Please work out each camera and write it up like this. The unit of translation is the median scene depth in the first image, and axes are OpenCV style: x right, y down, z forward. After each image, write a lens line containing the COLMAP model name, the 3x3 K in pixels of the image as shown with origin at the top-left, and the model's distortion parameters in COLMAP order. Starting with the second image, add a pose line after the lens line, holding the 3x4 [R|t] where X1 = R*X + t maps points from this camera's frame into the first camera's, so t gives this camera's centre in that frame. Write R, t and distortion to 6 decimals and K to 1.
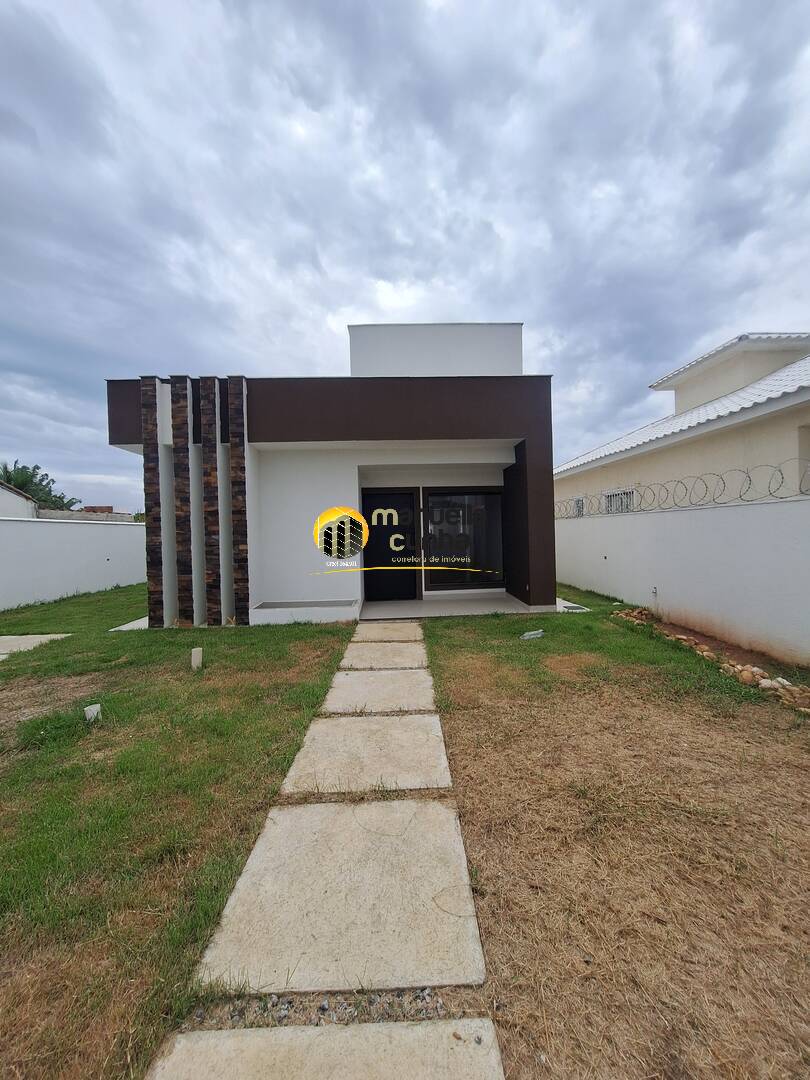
lens RADIAL K [[431.1, 0, 406.5], [0, 431.1, 535.2], [0, 0, 1]] dist [-0.000325, 0.000269]
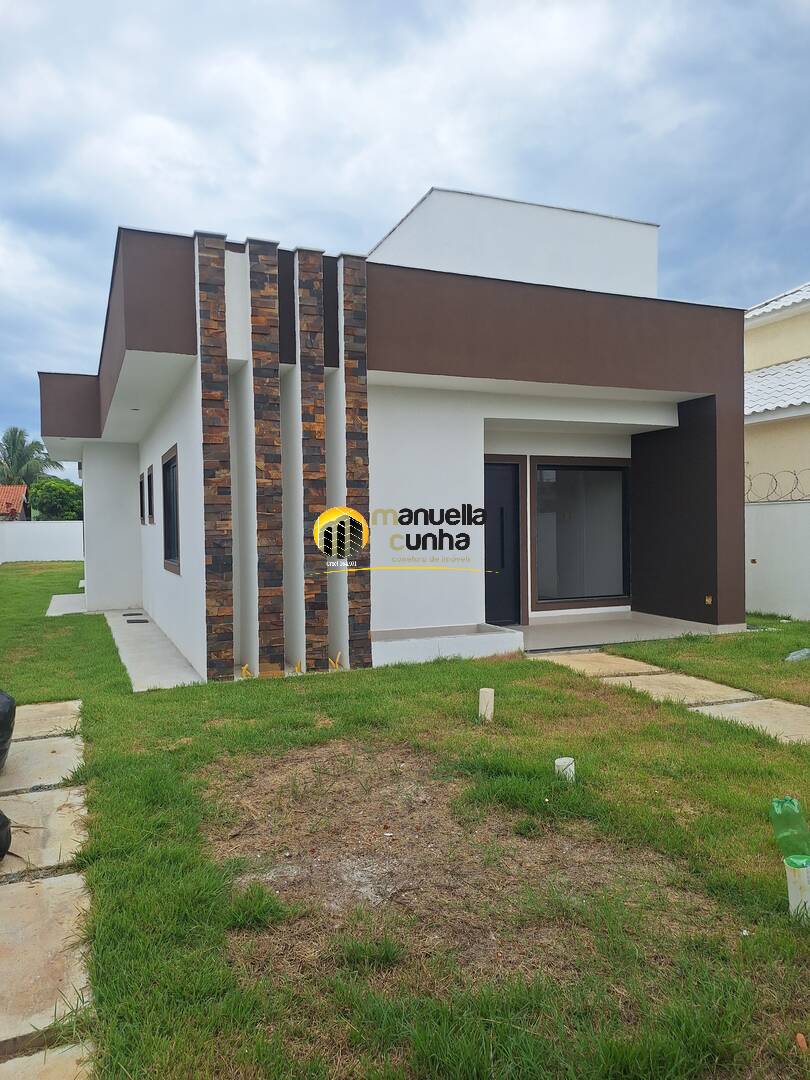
lens RADIAL K [[731.6, 0, 405.7], [0, 731.6, 547.9], [0, 0, 1]] dist [0.057867, -0.000921]
pose [[0.940235, 0.004474, 0.340498, -0.682343], [-0.008067, 0.999926, 0.009137, 0.028557], [-0.340432, -0.011338, 0.940201, 0.001390]]
